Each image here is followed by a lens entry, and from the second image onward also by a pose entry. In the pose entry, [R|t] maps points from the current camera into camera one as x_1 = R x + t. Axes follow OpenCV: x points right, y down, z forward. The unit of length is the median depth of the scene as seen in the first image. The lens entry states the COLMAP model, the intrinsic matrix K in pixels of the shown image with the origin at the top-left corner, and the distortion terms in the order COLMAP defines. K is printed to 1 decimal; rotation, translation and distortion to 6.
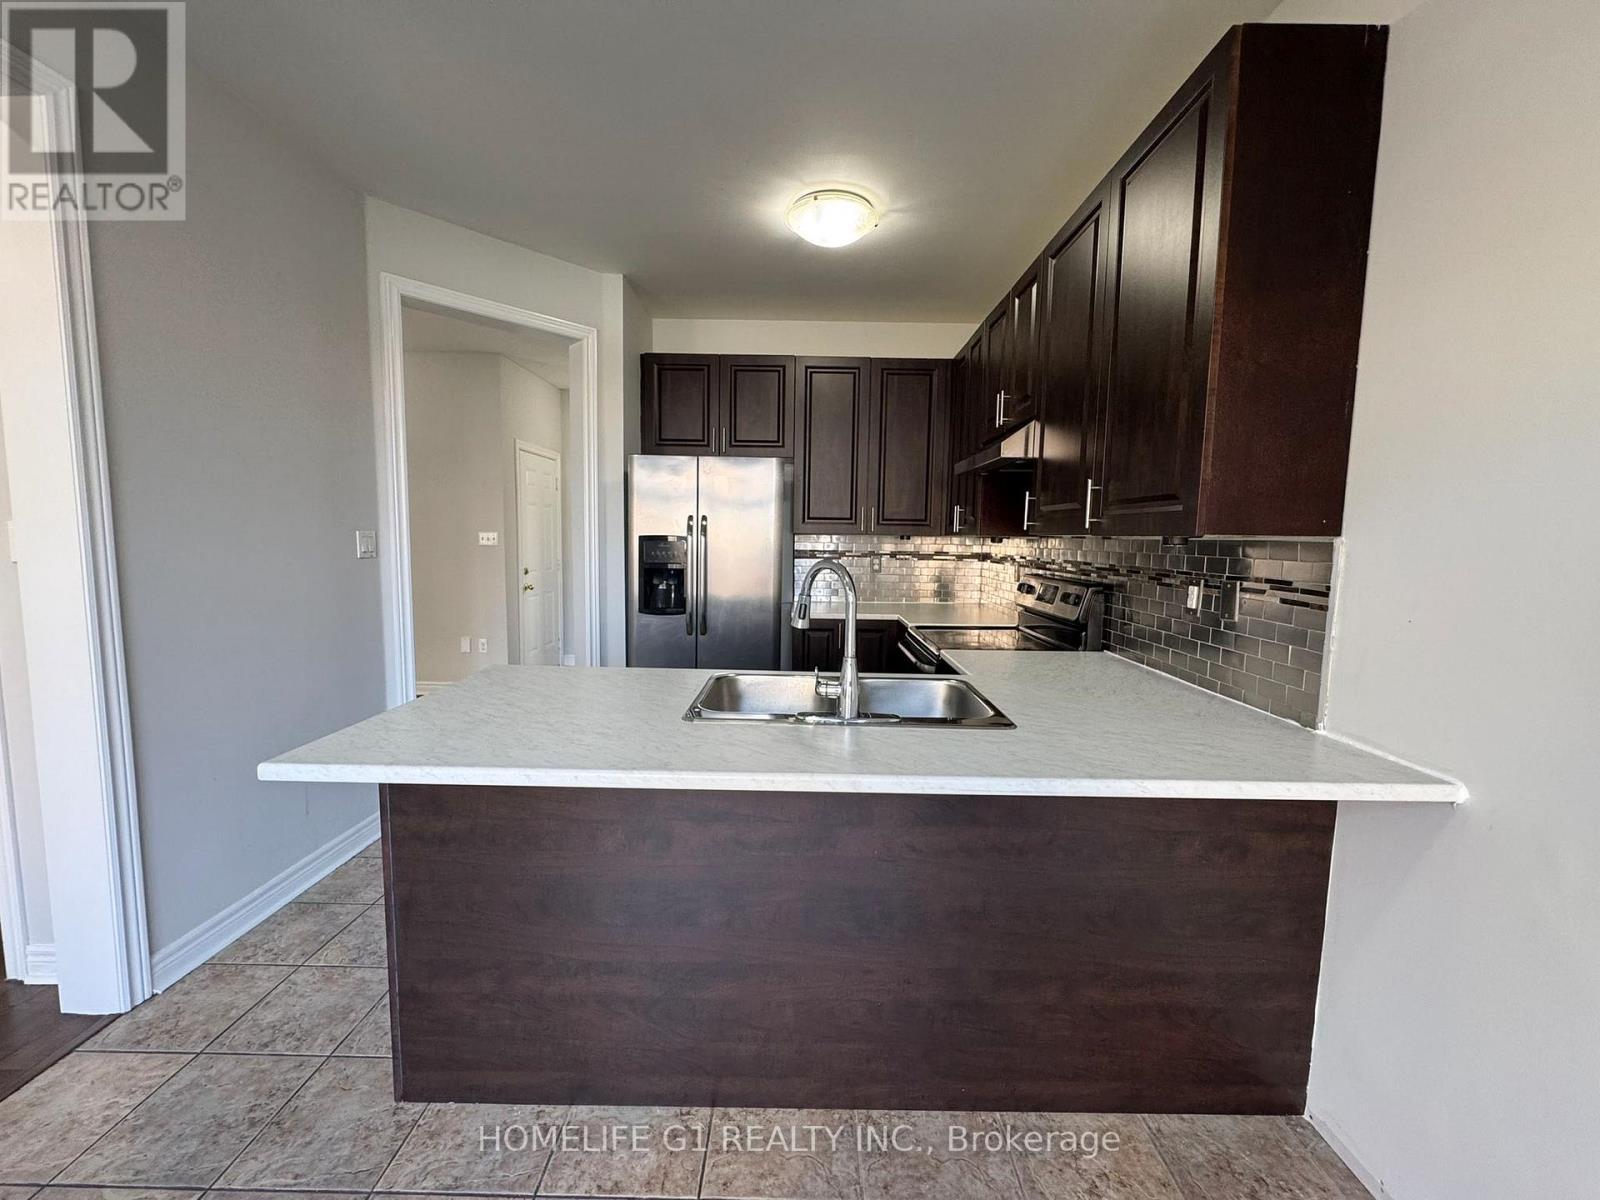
lens RADIAL K [[639.6, 0, 798.3], [0, 639.6, 598.7], [0, 0, 1]] dist [-0.003744, 0.001289]
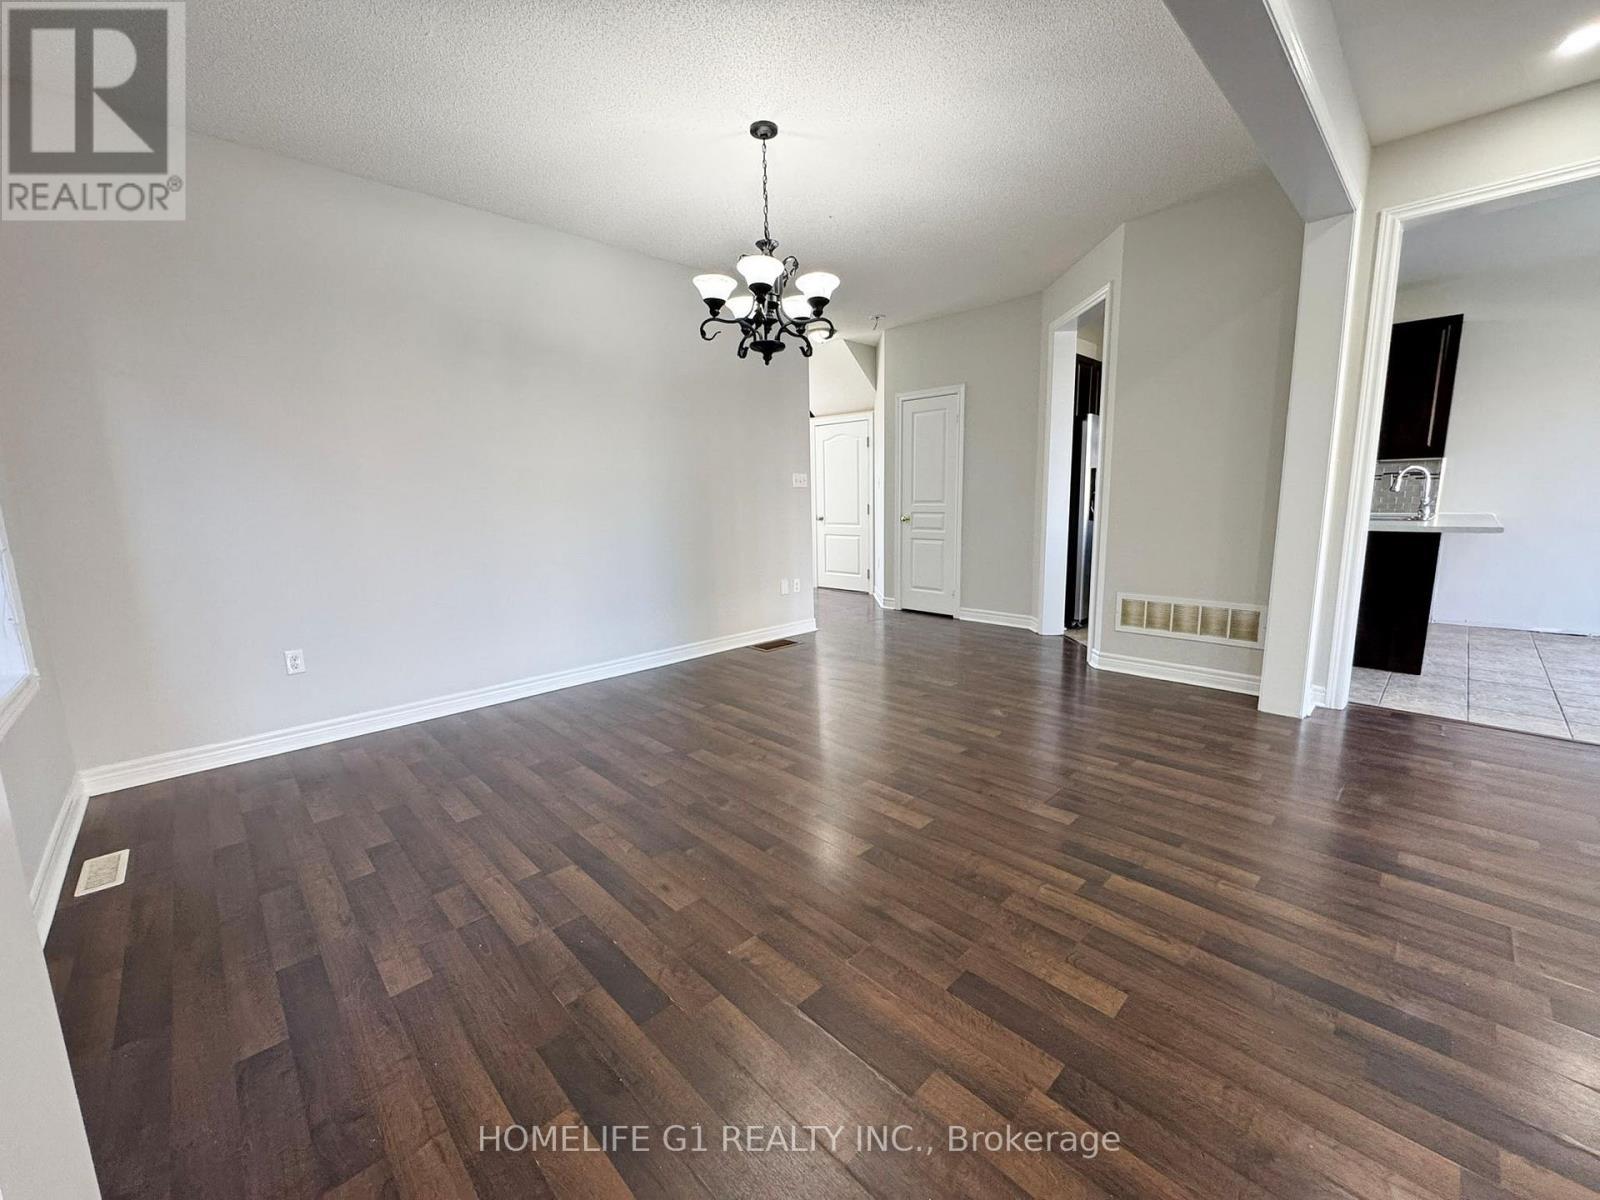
lens RADIAL K [[639.6, 0, 806.6], [0, 639.6, 596.3], [0, 0, 1]] dist [-0.003744, 0.001289]
pose [[0.709081, -0.139927, 0.691103, -3.759492], [0.099423, 0.990161, 0.098468, -0.027337], [-0.698082, -0.001110, 0.716017, 0.803218]]
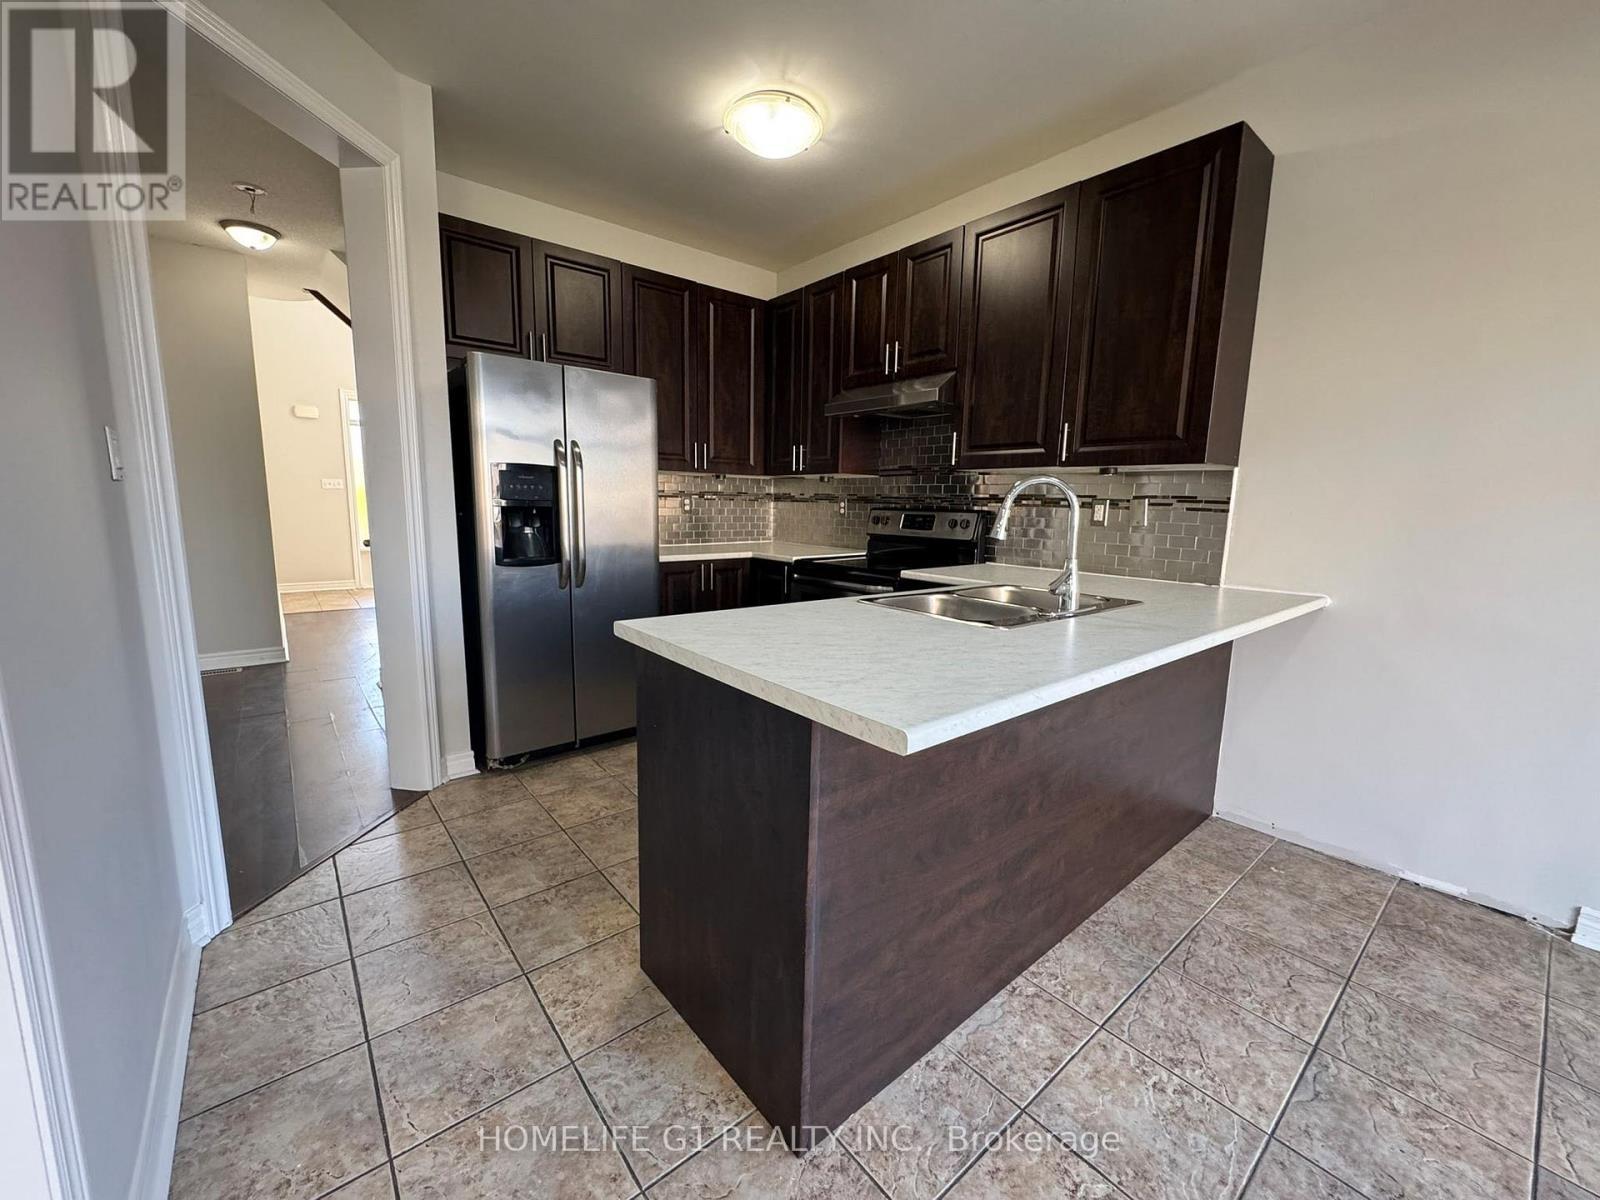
lens RADIAL K [[639.6, 0, 798.1], [0, 639.6, 600.5], [0, 0, 1]] dist [-0.003744, 0.001289]
pose [[0.767396, -0.099762, 0.633365, -0.959528], [0.055087, 0.994427, 0.089889, 0.031220], [-0.638803, -0.034091, 0.768615, 0.380018]]
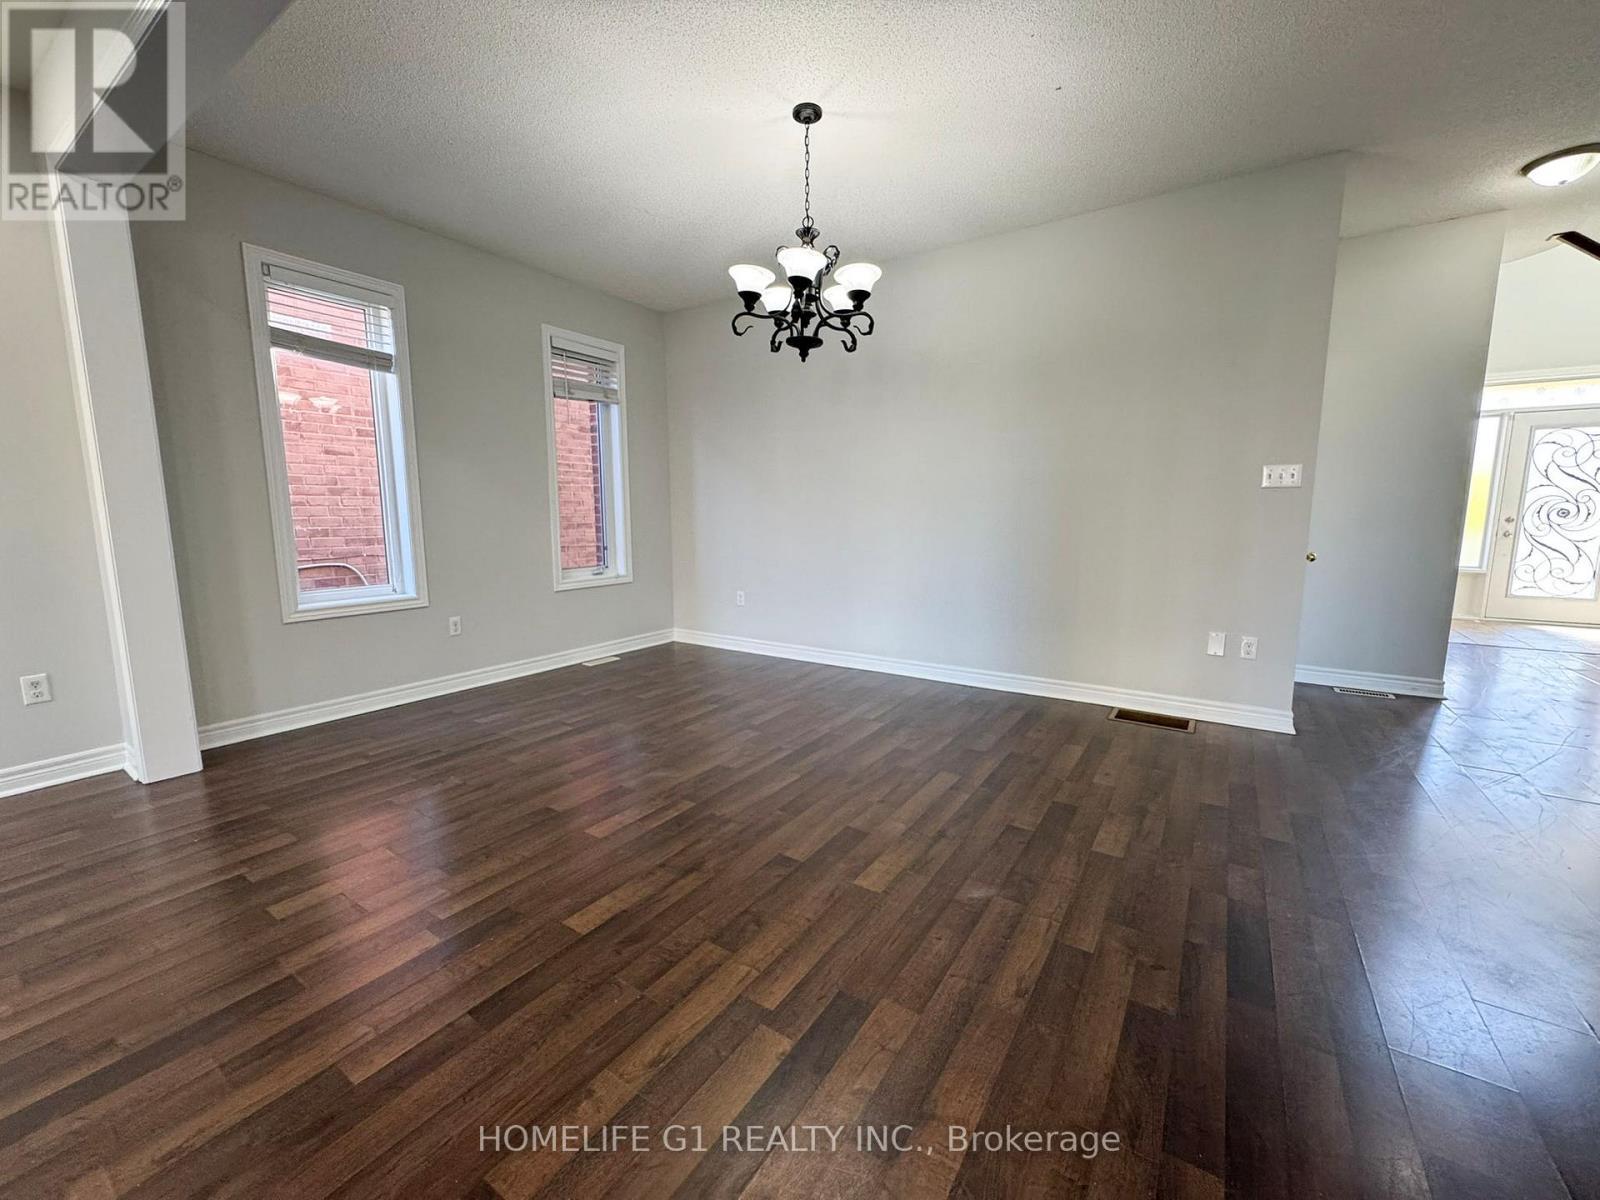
lens RADIAL K [[639.6, 0, 799.4], [0, 639.6, 597.5], [0, 0, 1]] dist [-0.003744, 0.001289]
pose [[0.835118, 0.055133, -0.547301, -1.639459], [-0.037458, 0.998355, 0.043414, 0.042025], [0.548794, -0.015755, 0.835809, 0.723670]]
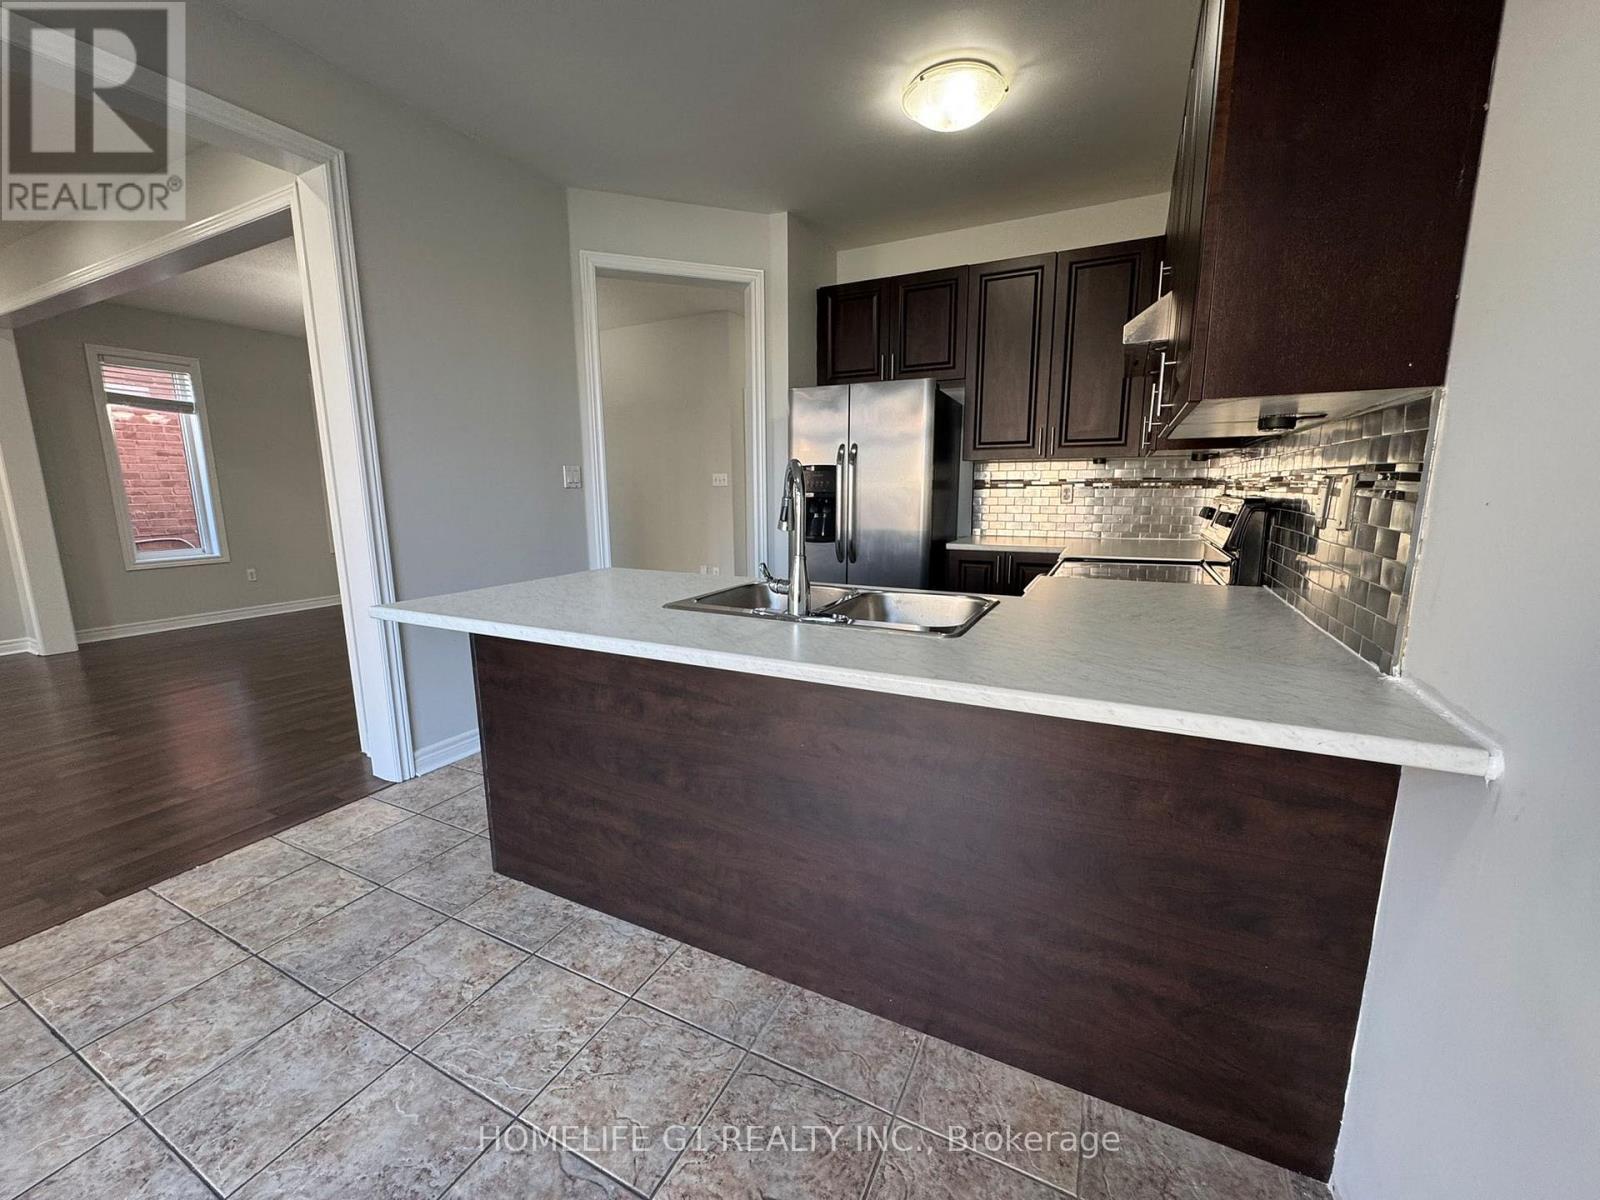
lens RADIAL K [[639.6, 0, 798.3], [0, 639.6, 598.0], [0, 0, 1]] dist [-0.003744, 0.001289]
pose [[0.896421, 0.054544, -0.439834, 0.476690], [-0.021722, 0.996613, 0.079320, 0.071683], [0.442671, -0.061550, 0.894569, 0.088368]]
